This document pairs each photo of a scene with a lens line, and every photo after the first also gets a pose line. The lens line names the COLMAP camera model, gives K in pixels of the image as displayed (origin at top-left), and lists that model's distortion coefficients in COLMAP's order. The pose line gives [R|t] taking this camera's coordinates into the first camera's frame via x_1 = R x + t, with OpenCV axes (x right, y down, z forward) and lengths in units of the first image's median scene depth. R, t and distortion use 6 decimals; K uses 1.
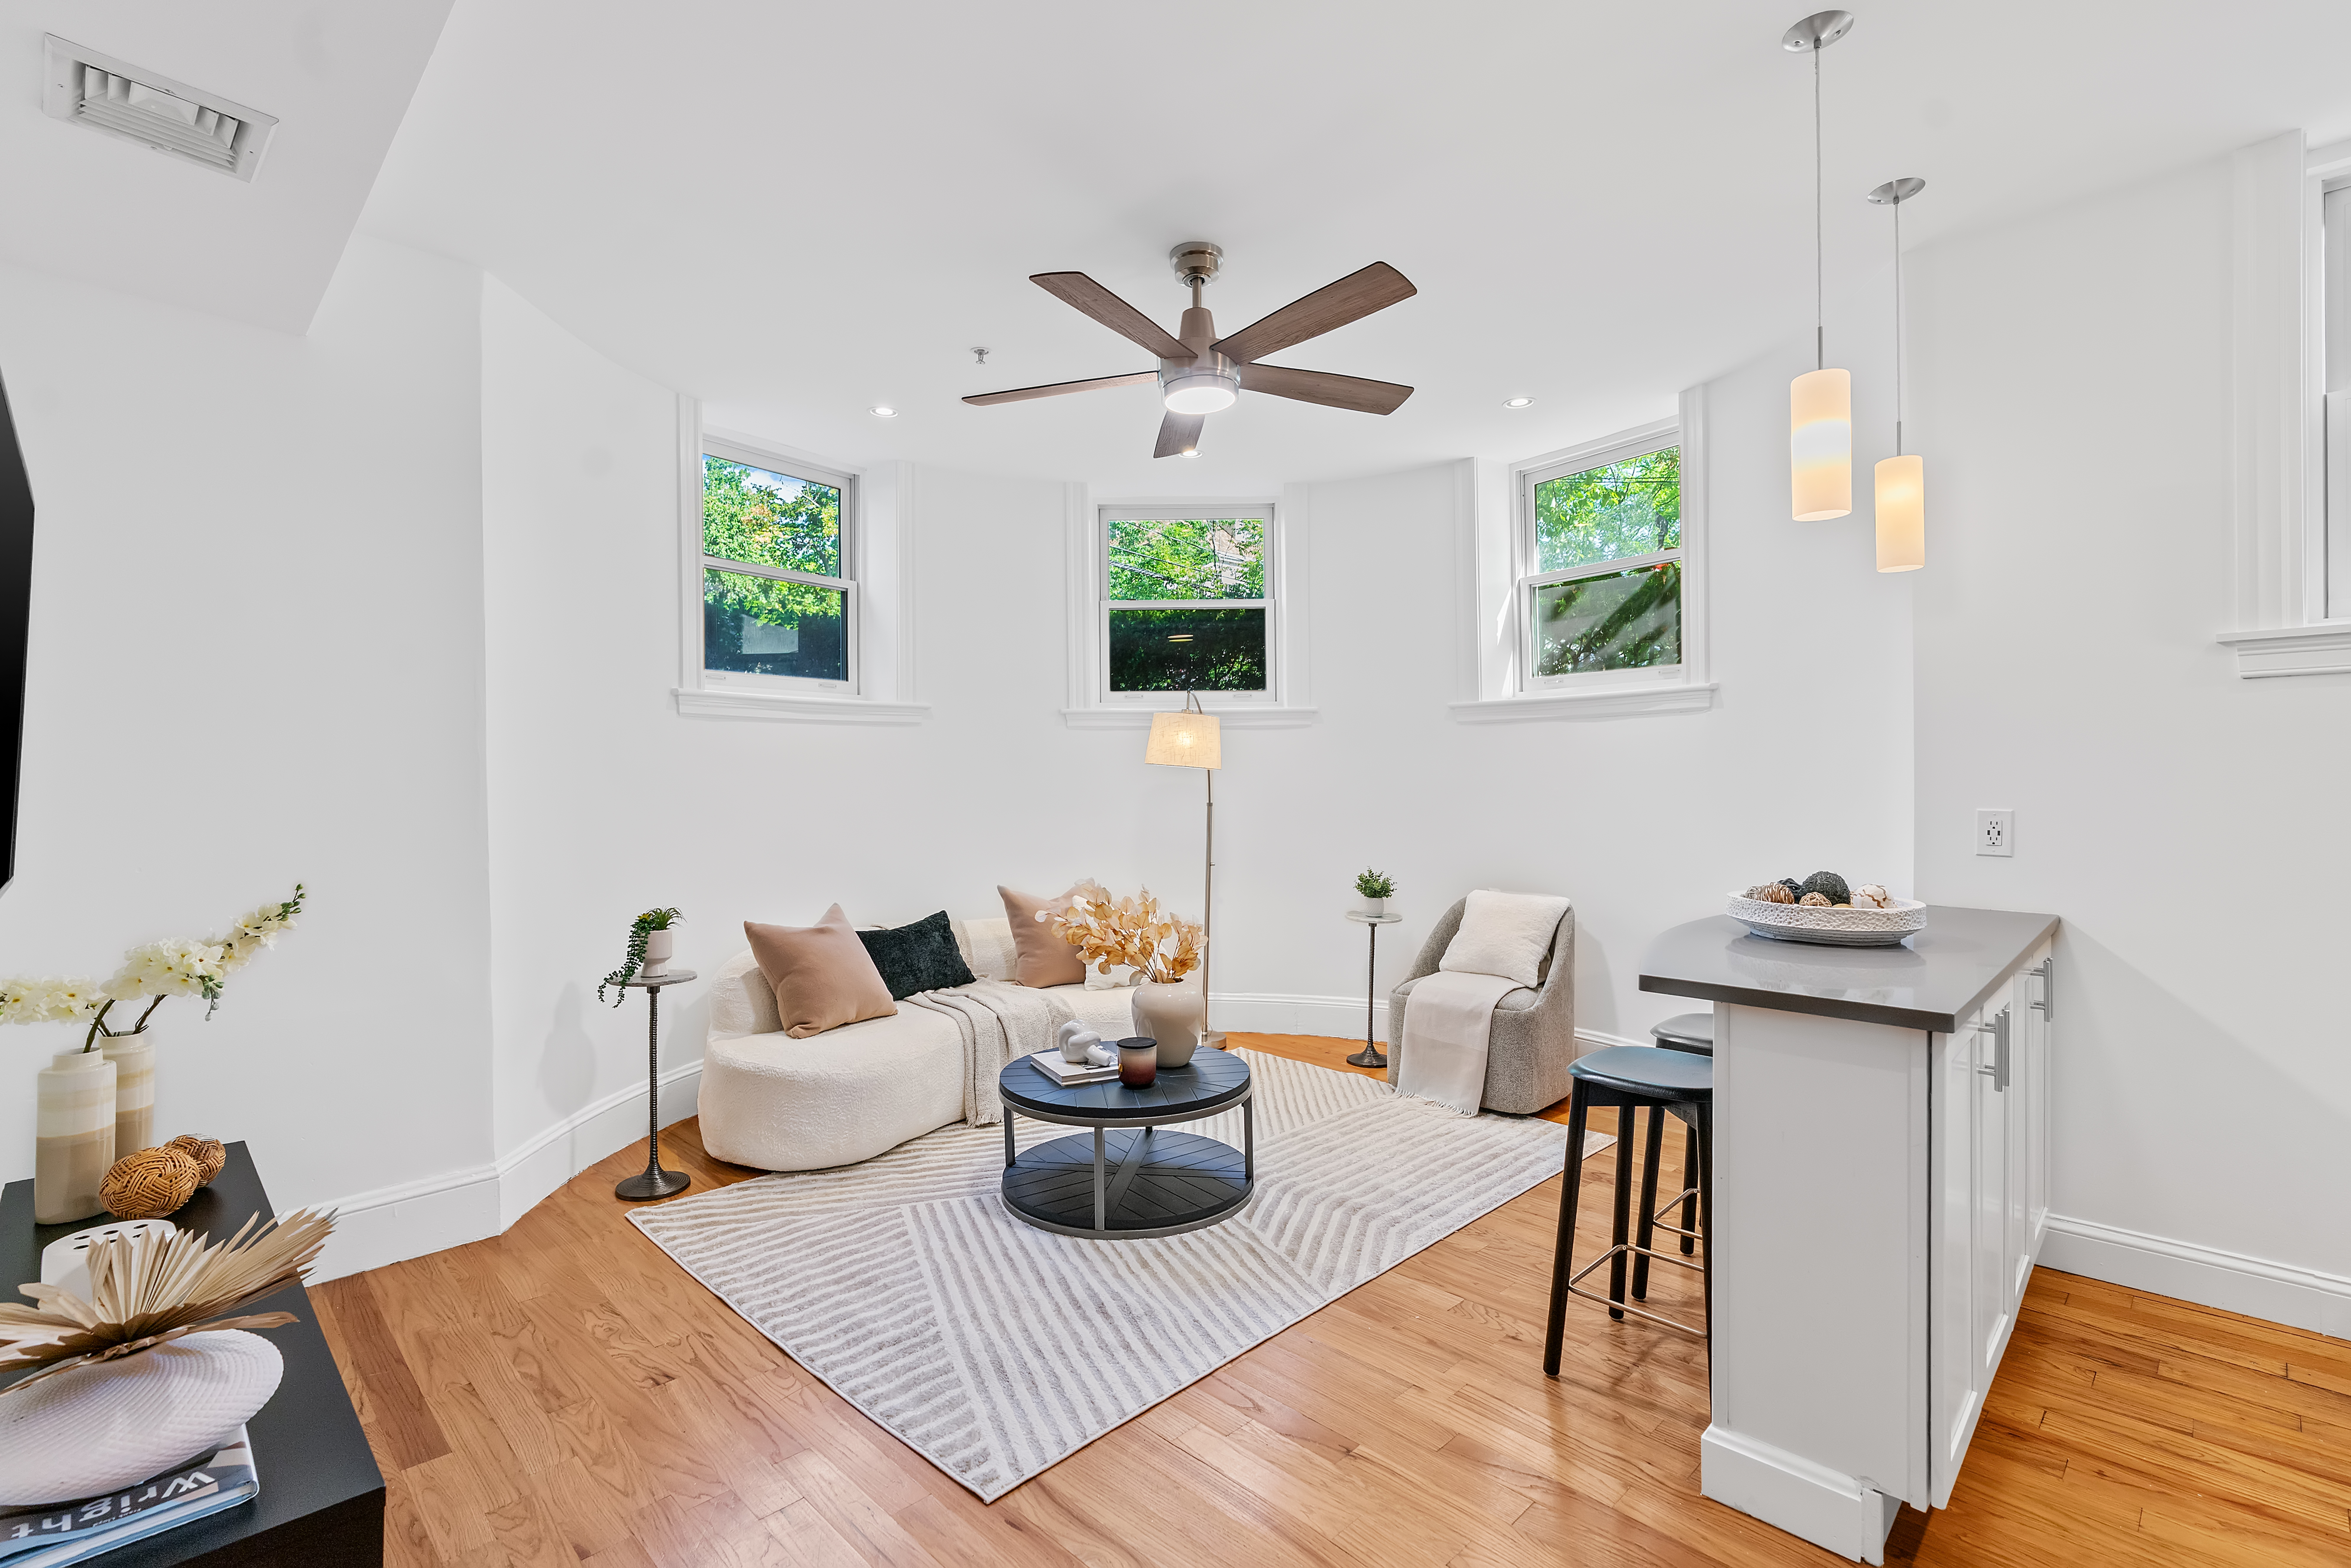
lens RADIAL K [[1092.6, 0, 1180.8], [0, 1092.6, 776.0], [0, 0, 1]] dist [-0.008211, 0.008634]
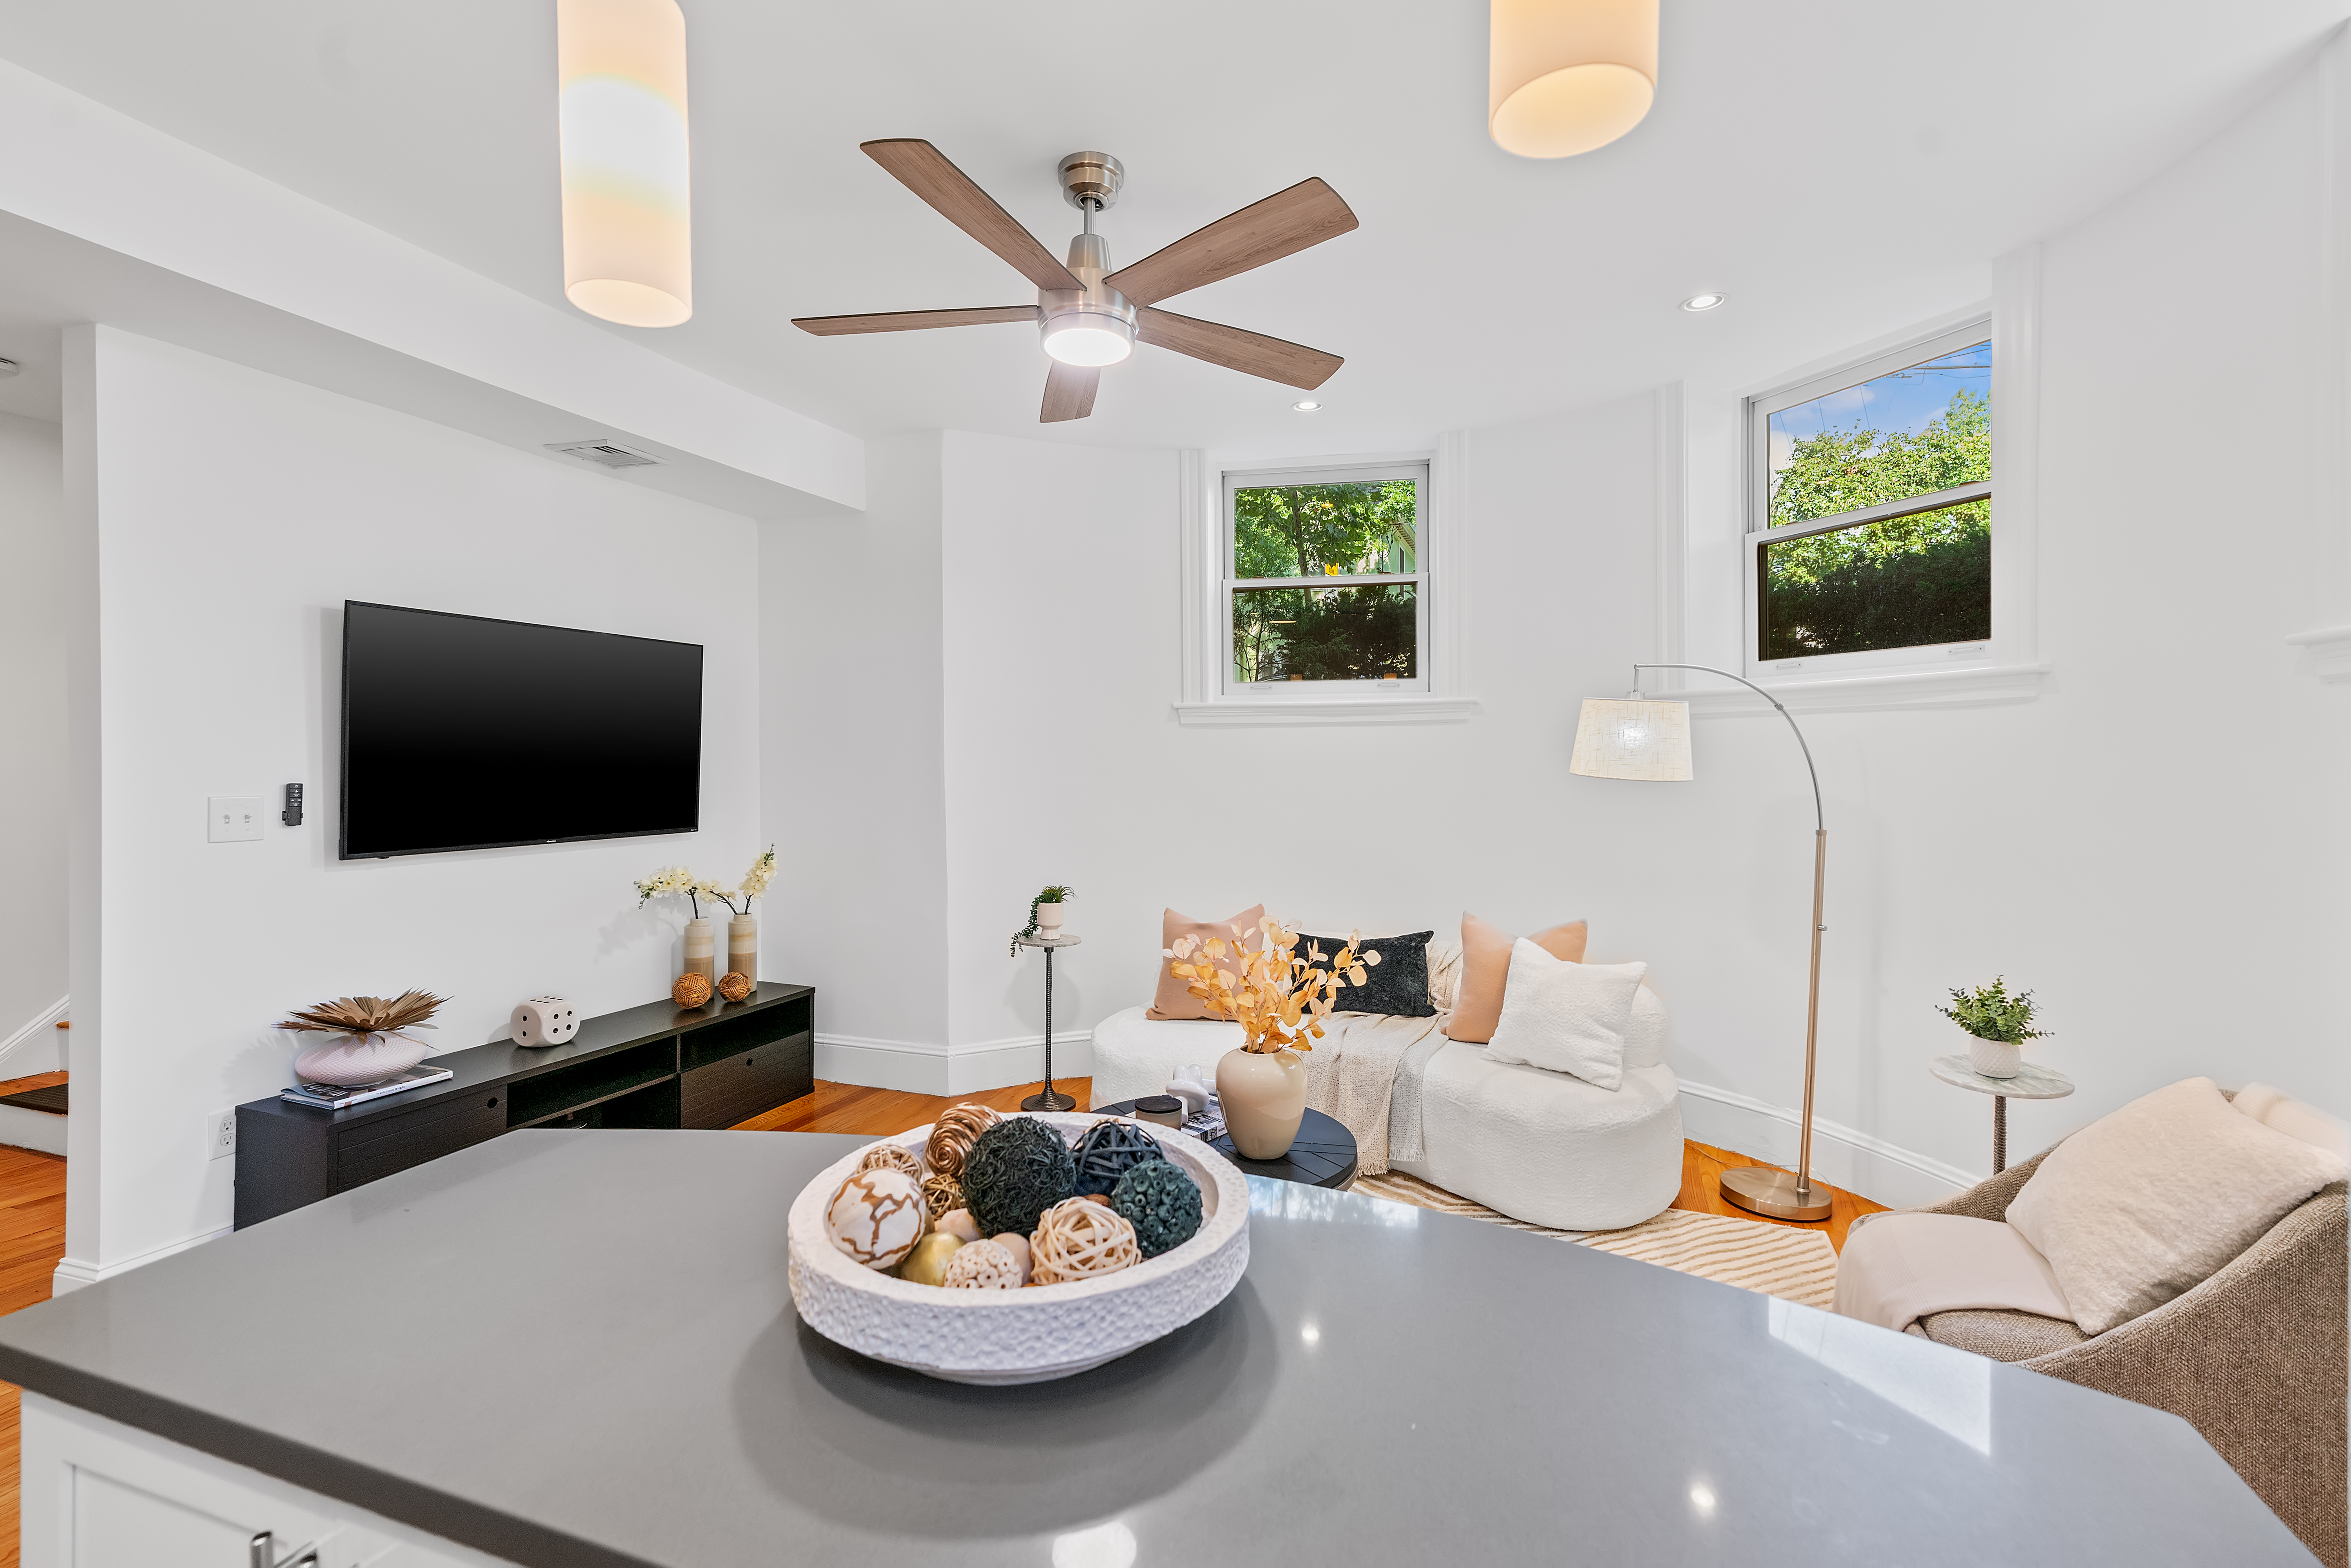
lens RADIAL K [[1049.8, 0, 1178.4], [0, 1049.8, 787.7], [0, 0, 1]] dist [-0.009589, 0.005228]
pose [[0.393950, 0.029065, -0.918672, 0.679136], [-0.002457, 0.999530, 0.030570, -0.027464], [0.919129, -0.009785, 0.393836, 0.668593]]
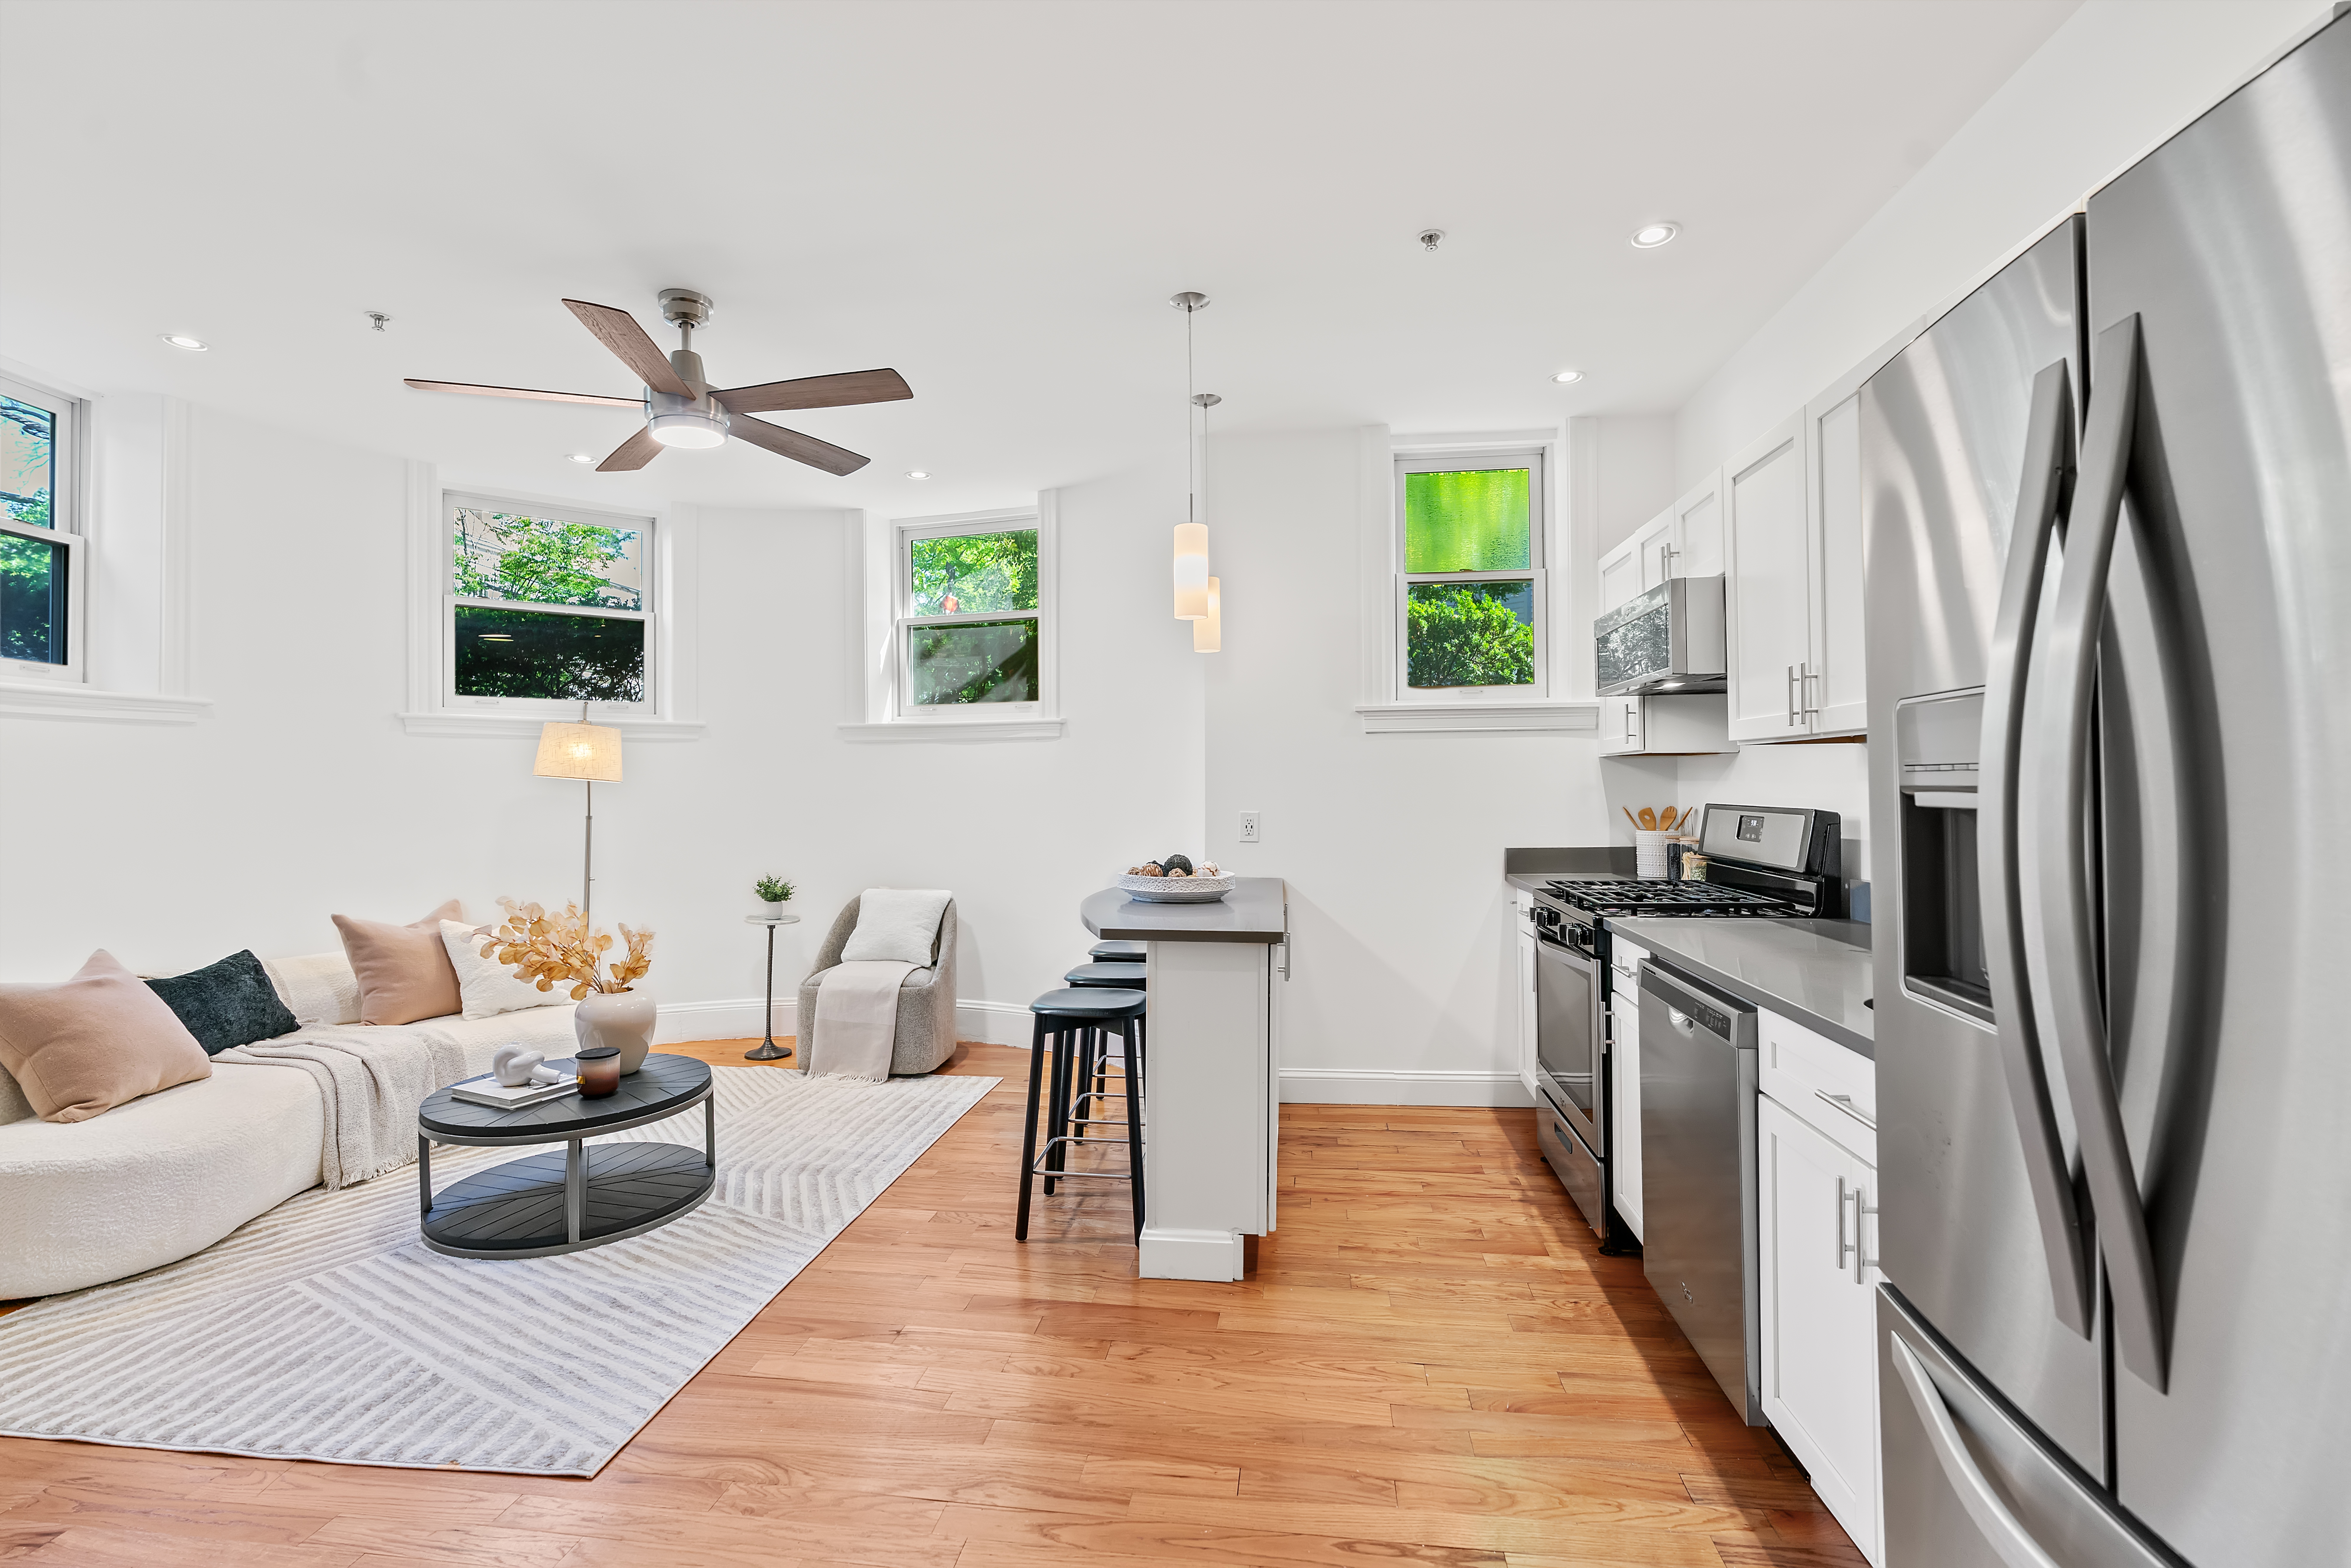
lens RADIAL K [[1049.8, 0, 1178.4], [0, 1049.8, 773.6], [0, 0, 1]] dist [-0.009589, 0.005228]
pose [[0.789410, 0.010567, 0.613775, -0.206757], [-0.001543, 0.999883, -0.015229, 0.000252], [-0.613864, 0.011075, 0.789334, -0.090248]]
